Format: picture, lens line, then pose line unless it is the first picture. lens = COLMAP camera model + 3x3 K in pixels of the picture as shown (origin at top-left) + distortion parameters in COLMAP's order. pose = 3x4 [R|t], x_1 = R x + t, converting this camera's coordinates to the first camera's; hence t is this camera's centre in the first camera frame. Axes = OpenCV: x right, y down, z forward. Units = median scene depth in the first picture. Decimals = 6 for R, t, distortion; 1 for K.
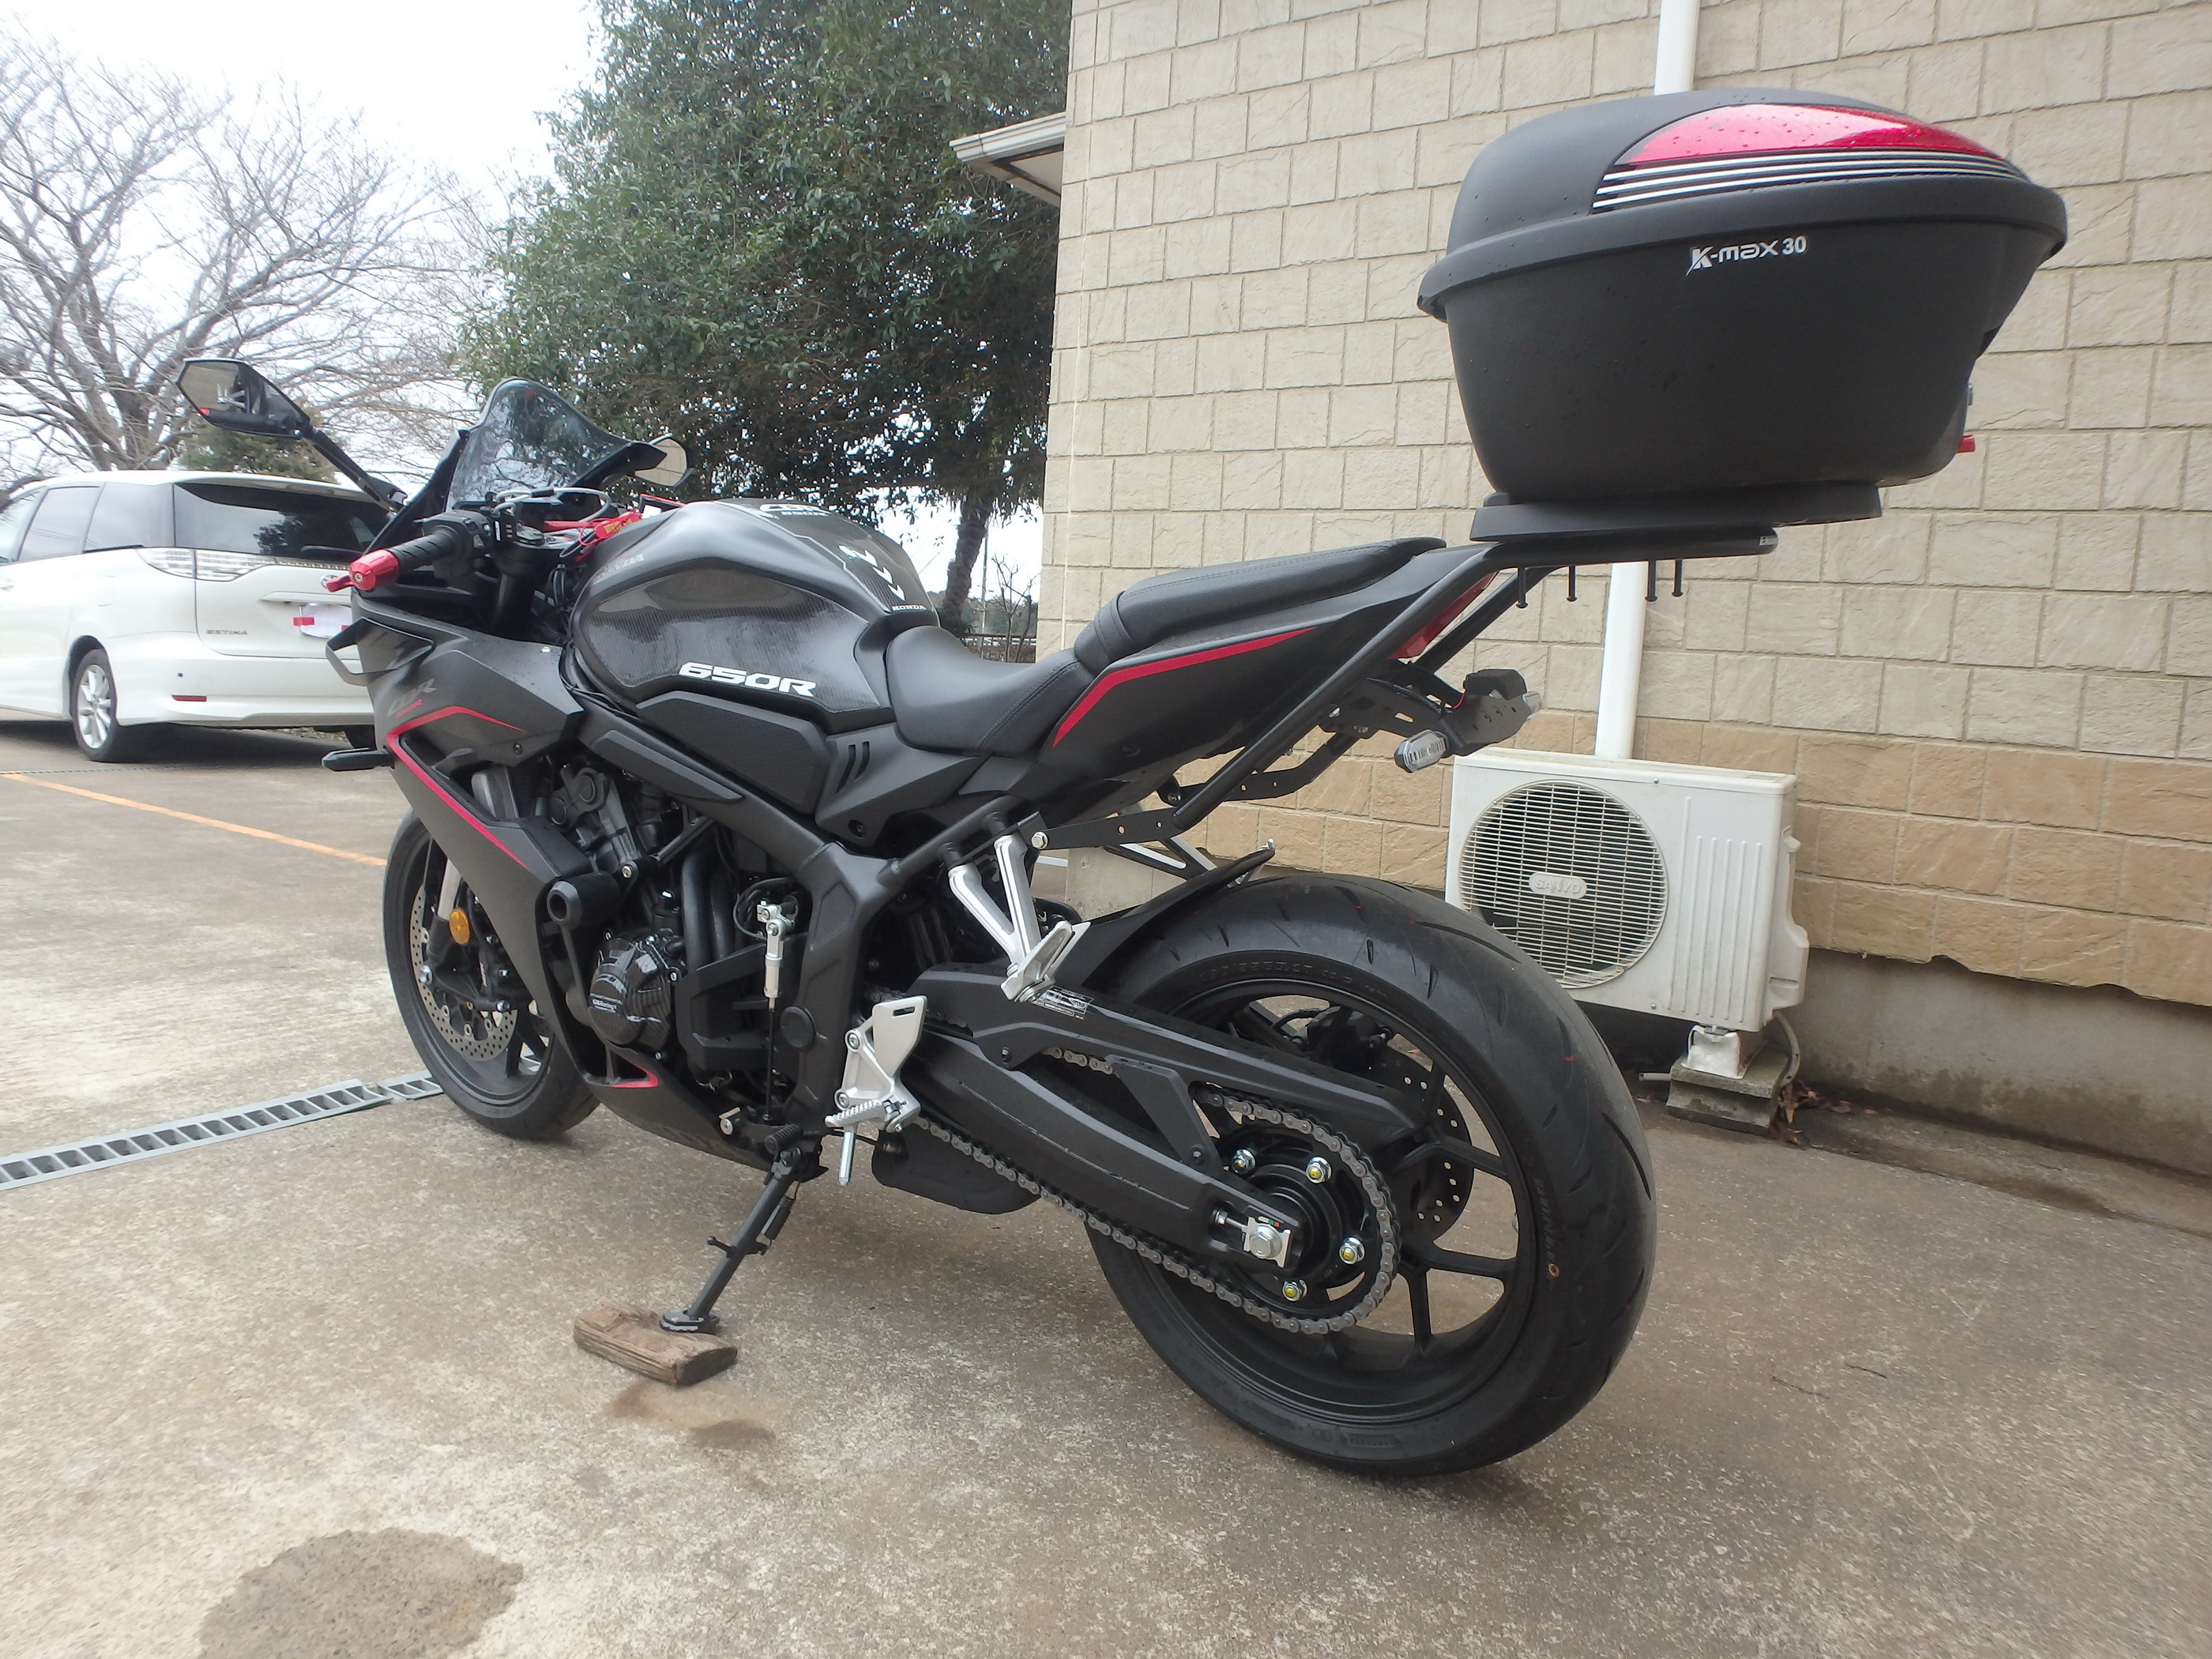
lens RADIAL K [[1373.1, 0, 1121.5], [0, 1373.1, 808.9], [0, 0, 1]] dist [-0.040186, 0.013595]
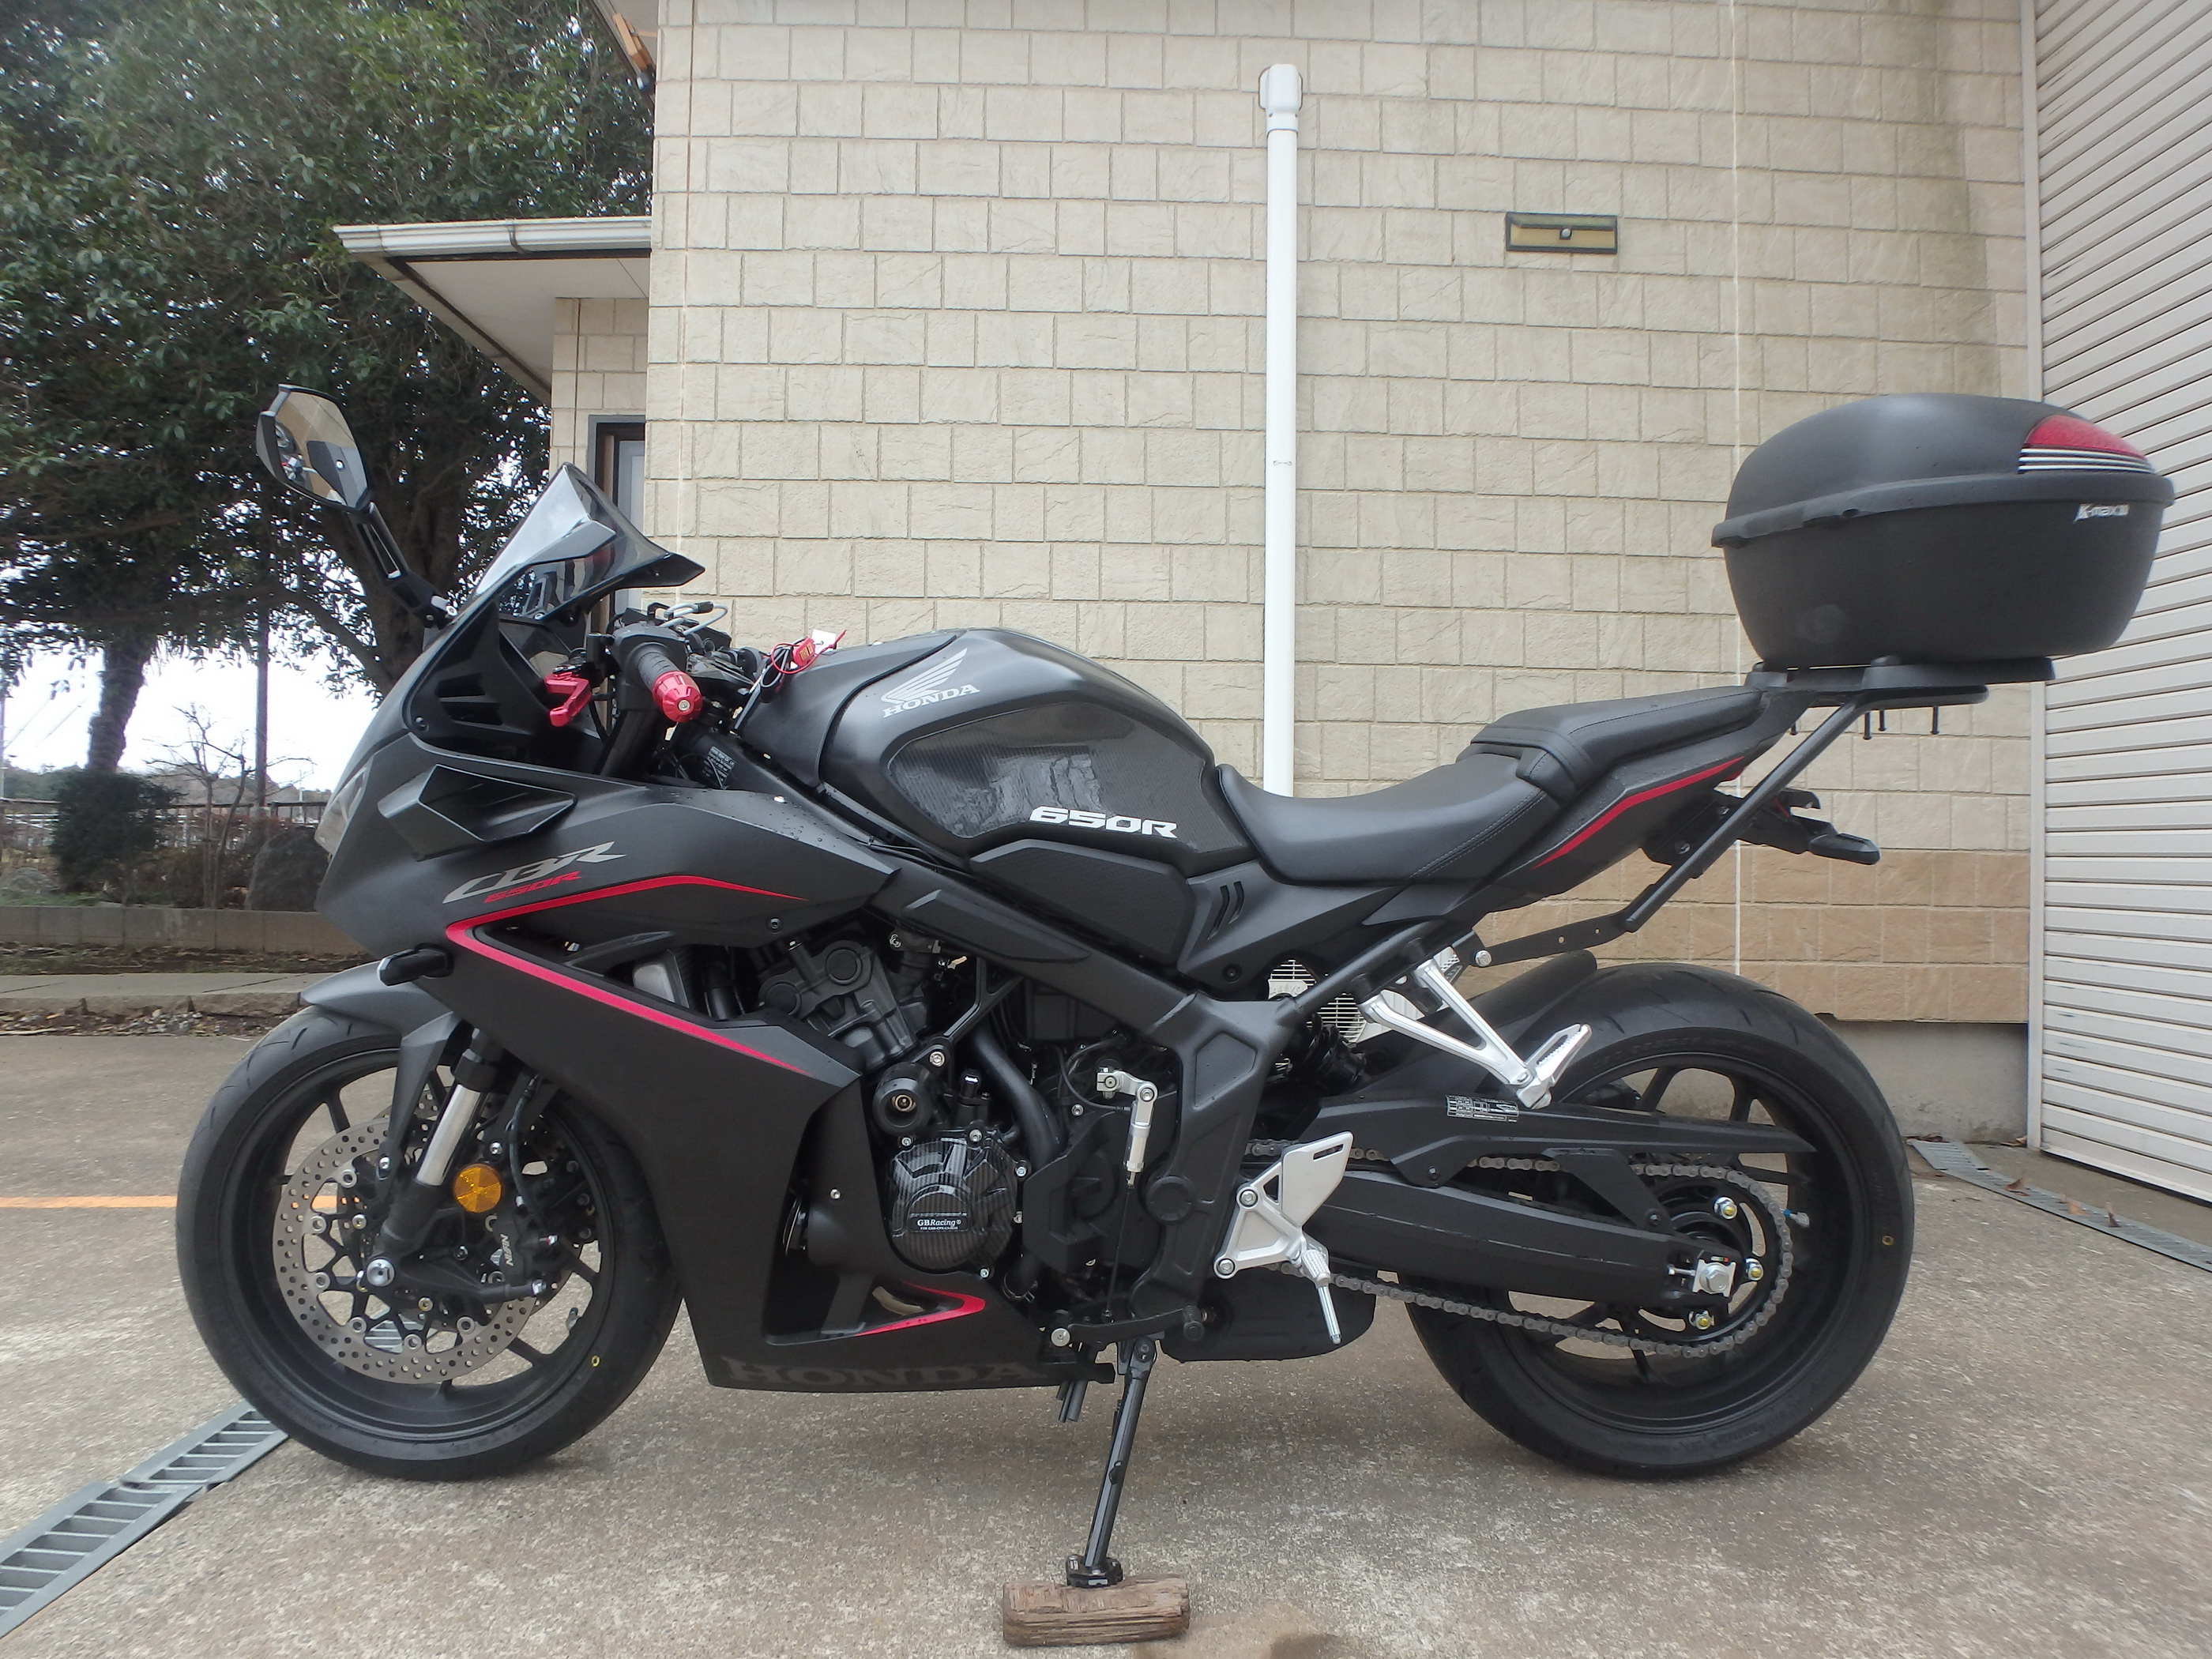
lens RADIAL K [[1373.1, 0, 1121.1], [0, 1373.1, 811.6], [0, 0, 1]] dist [-0.040186, 0.013595]
pose [[0.817601, -0.038763, 0.574479, -0.498654], [0.099935, 0.992142, -0.075283, -0.020511], [-0.567046, 0.118963, 0.815050, 0.154821]]
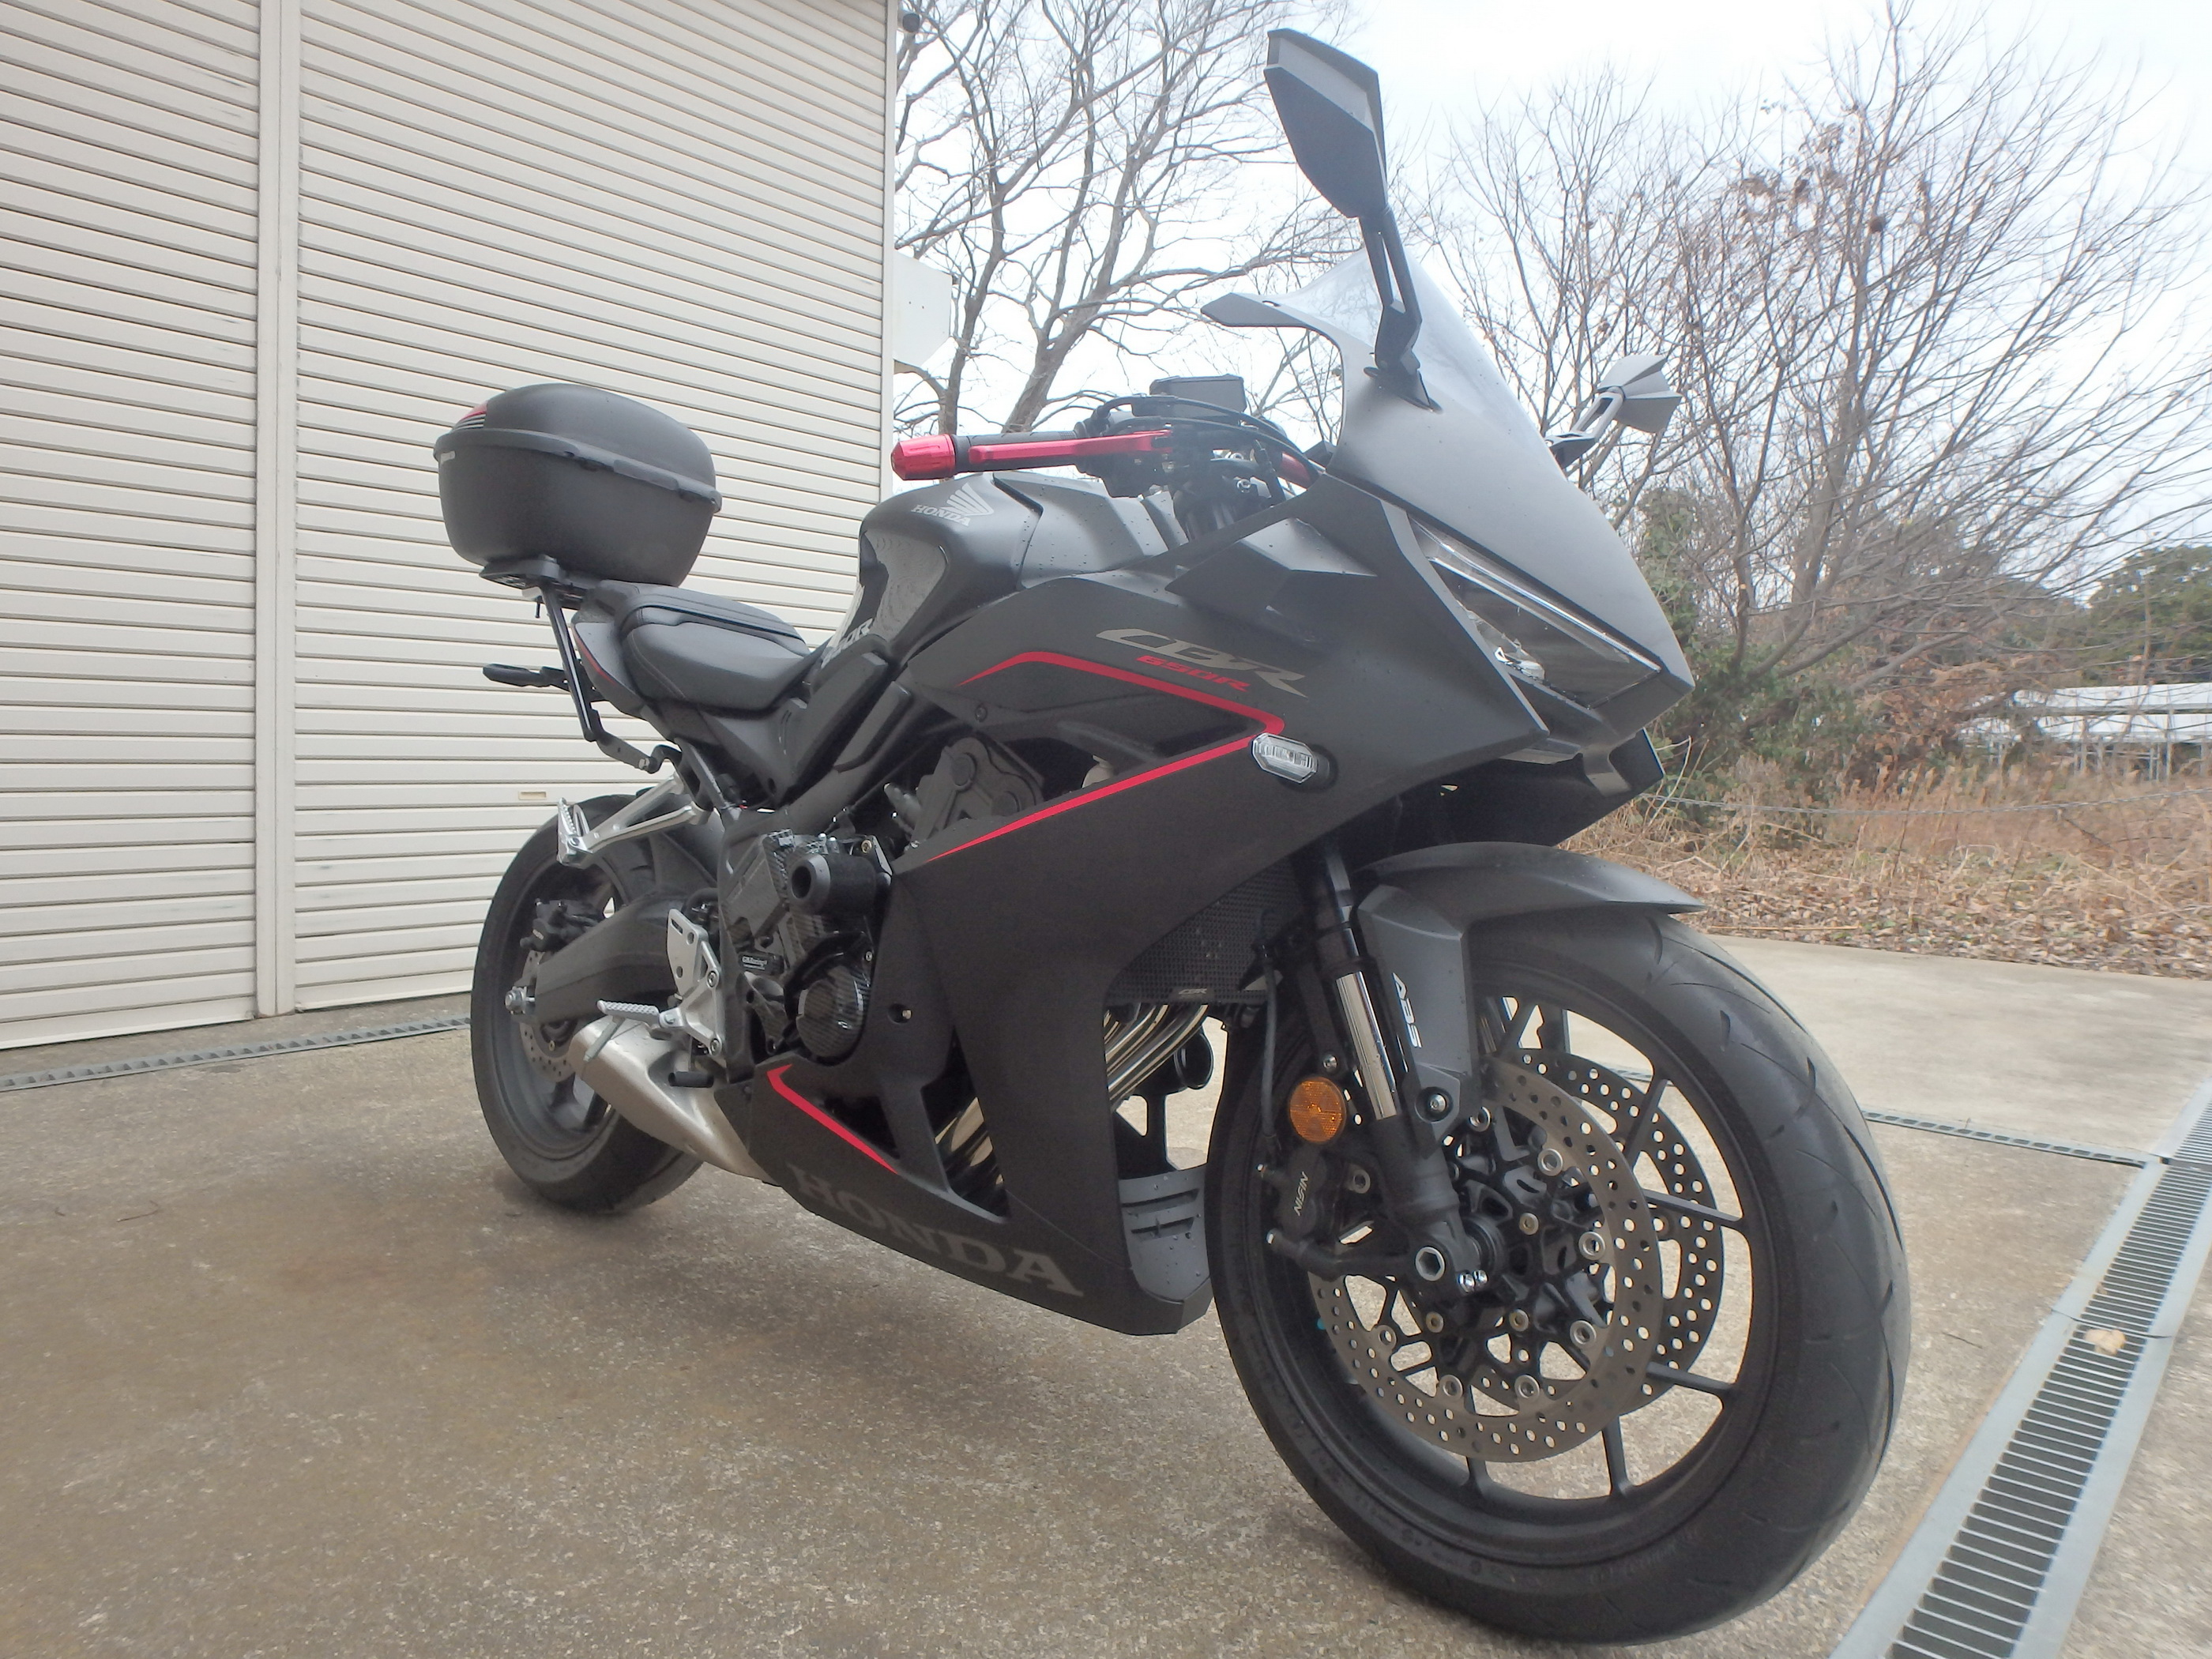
lens RADIAL K [[1373.1, 0, 1103.2], [0, 1373.1, 810.8], [0, 0, 1]] dist [-0.040186, 0.013595]
pose [[-0.984406, -0.083024, 0.155087, -0.332166], [-0.058090, 0.985585, 0.158898, -0.110807], [-0.166044, 0.147411, -0.975038, 1.327687]]
